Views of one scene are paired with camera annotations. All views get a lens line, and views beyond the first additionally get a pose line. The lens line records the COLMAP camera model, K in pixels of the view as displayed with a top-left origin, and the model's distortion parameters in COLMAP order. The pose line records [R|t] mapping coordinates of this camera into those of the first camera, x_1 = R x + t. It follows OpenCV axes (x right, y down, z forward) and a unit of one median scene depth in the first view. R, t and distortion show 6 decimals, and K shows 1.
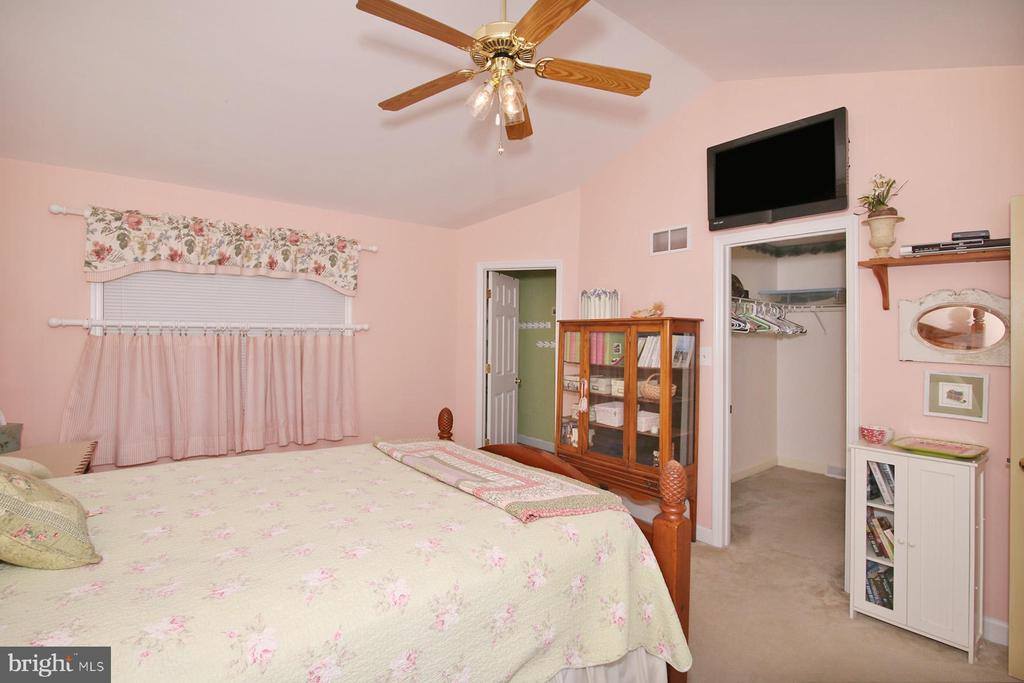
lens RADIAL K [[479.4, 0, 514.8], [0, 479.4, 337.0], [0, 0, 1]] dist [-0.001637, -0.000702]
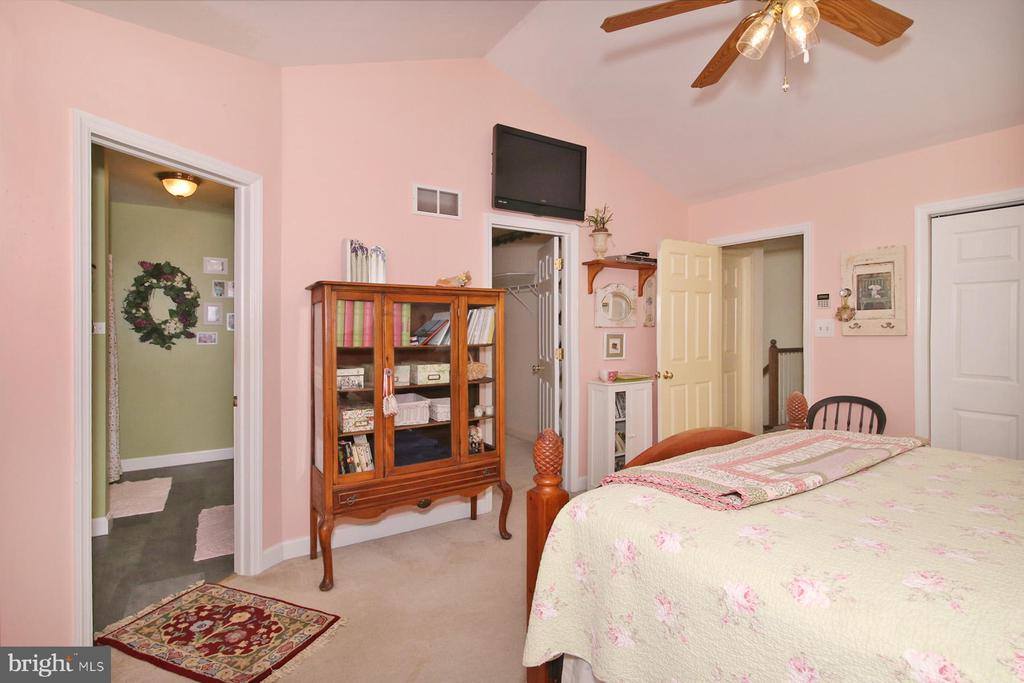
lens RADIAL K [[467.8, 0, 510.4], [0, 467.8, 326.2], [0, 0, 1]] dist [0.001794, 0.000179]
pose [[0.158125, -0.016179, 0.987287, -0.575216], [0.004841, 0.999866, 0.015610, 0.017394], [-0.987407, 0.002312, 0.158182, 0.808644]]
